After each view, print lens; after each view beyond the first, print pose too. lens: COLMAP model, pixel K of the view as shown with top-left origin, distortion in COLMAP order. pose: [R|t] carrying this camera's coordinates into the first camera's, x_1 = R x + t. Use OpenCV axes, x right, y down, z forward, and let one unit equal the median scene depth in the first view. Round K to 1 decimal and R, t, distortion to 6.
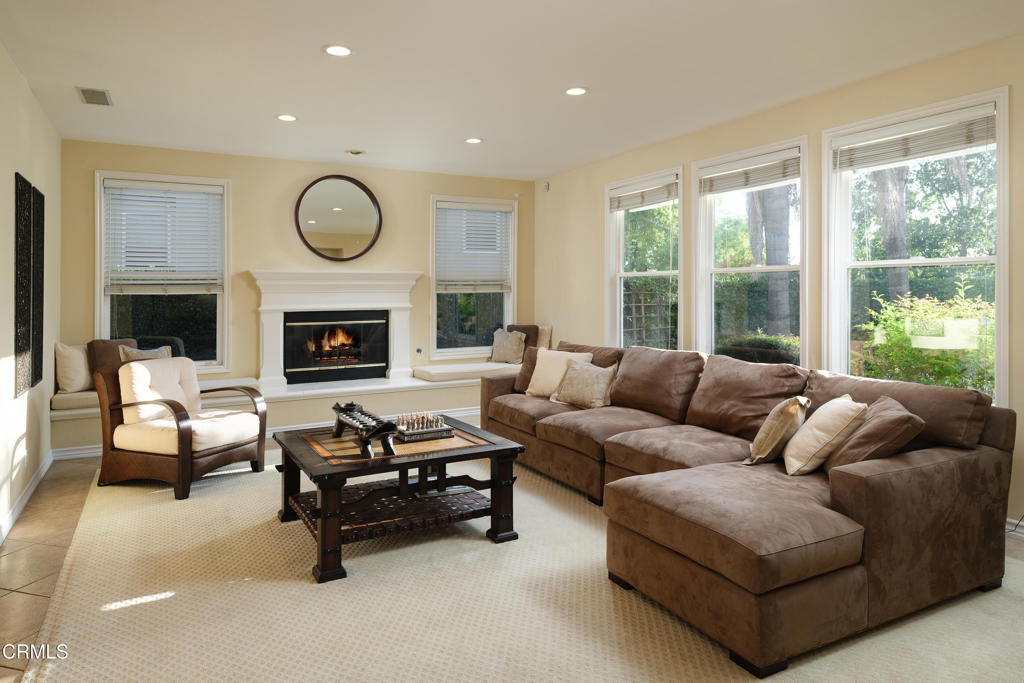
lens RADIAL K [[608.6, 0, 511.0], [0, 608.6, 297.5], [0, 0, 1]] dist [0.004224, -0.000515]
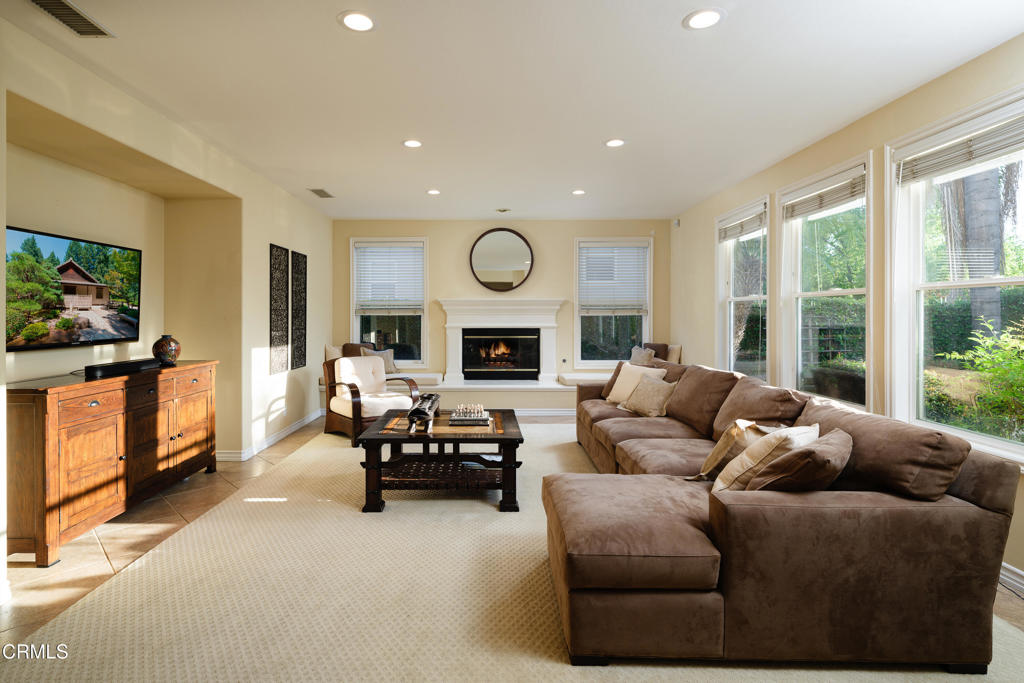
lens RADIAL K [[483.4, 0, 511.6], [0, 483.4, 319.9], [0, 0, 1]] dist [-0.002466, -0.000199]
pose [[0.890483, 0.010009, -0.454907, 0.263124], [-0.009287, 0.999950, 0.003822, -0.000875], [0.454922, 0.000821, 0.890531, 0.063346]]
